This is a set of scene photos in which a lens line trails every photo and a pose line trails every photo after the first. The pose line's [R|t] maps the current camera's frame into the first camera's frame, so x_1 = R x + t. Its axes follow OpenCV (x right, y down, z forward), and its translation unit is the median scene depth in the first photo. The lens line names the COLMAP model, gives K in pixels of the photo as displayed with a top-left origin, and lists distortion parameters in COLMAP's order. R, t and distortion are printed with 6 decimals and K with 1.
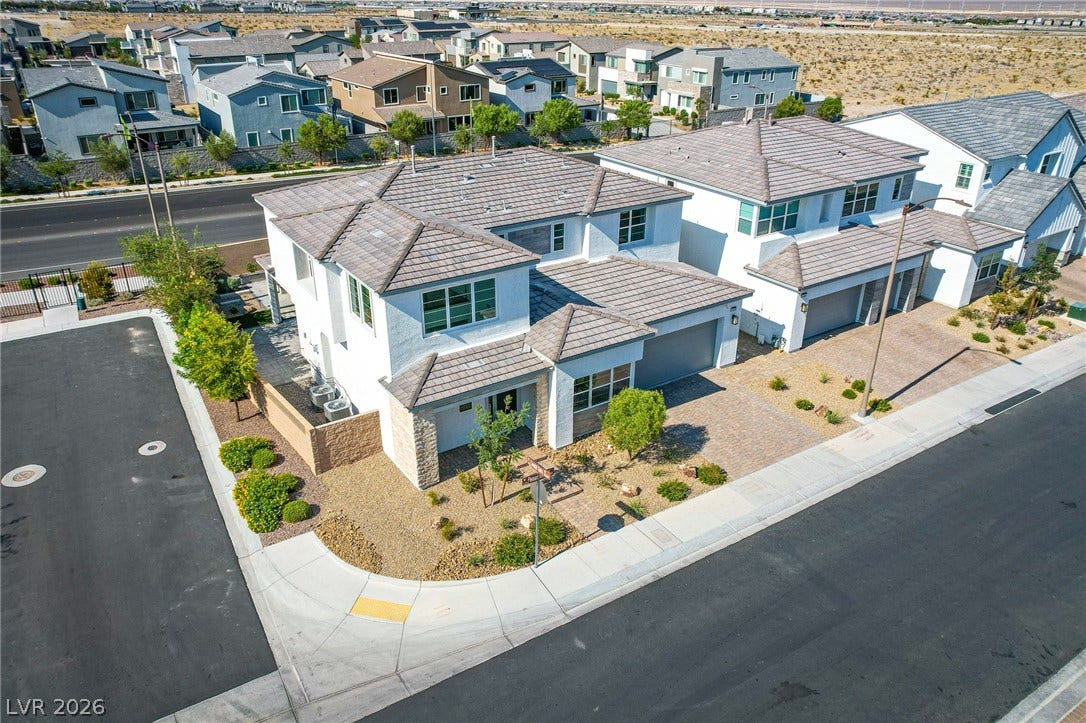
lens RADIAL K [[812.8, 0, 543.0], [0, 812.8, 361.5], [0, 0, 1]] dist [-0.068783, 0.001540]
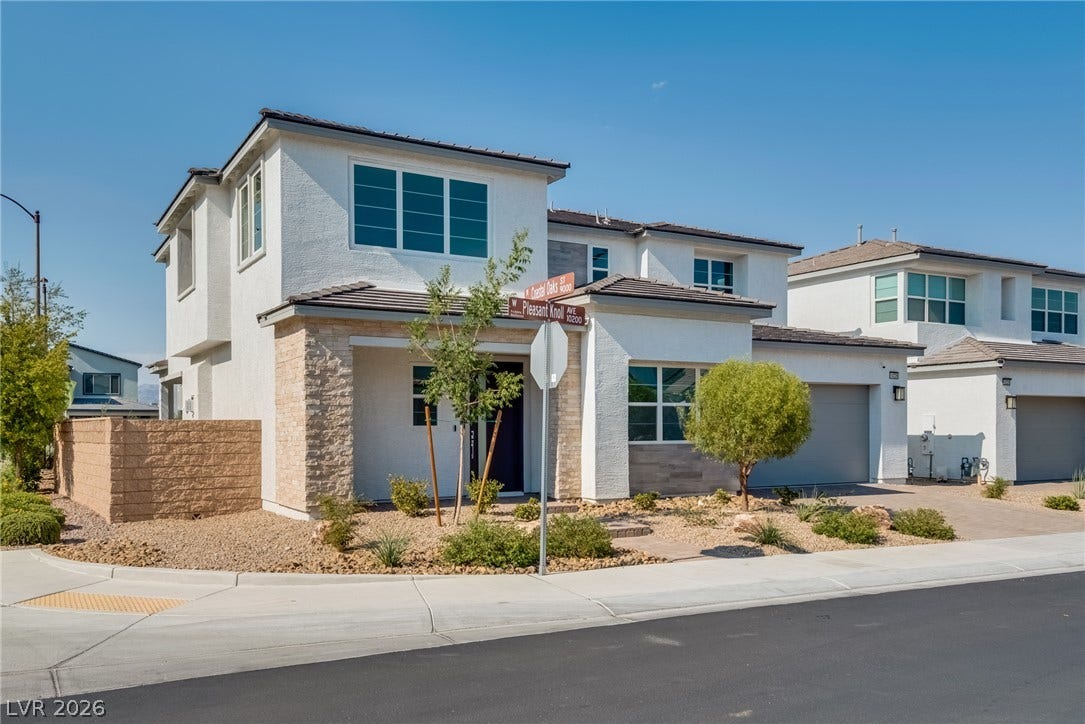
lens RADIAL K [[918.6, 0, 539.0], [0, 918.6, 398.9], [0, 0, 1]] dist [0.016611, 0.003789]
pose [[0.998408, -0.005818, -0.056104, 0.012887], [-0.020487, 0.889337, -0.456792, 0.311322], [0.052553, 0.457214, 0.887802, 0.453305]]
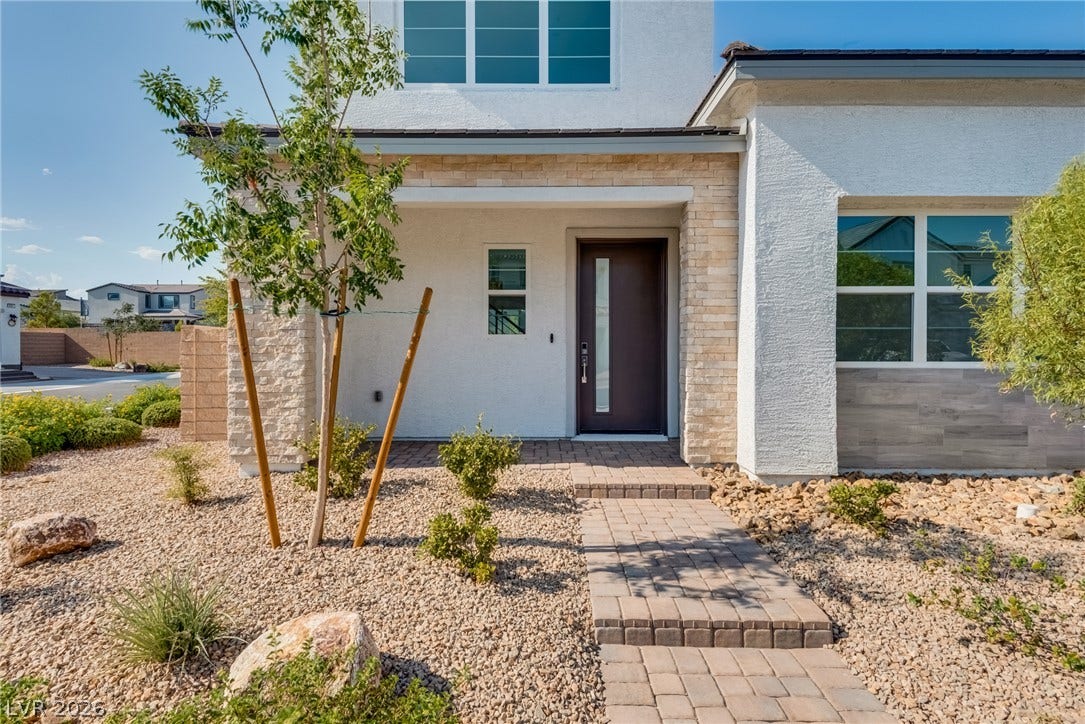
lens RADIAL K [[593.0, 0, 503.4], [0, 593.0, 352.1], [0, 0, 1]] dist [0.004878, -0.001279]
pose [[0.827630, 0.004542, -0.561255, 0.055221], [-0.242167, 0.904992, -0.349777, 0.155249], [0.506343, 0.425403, 0.750099, 0.792605]]
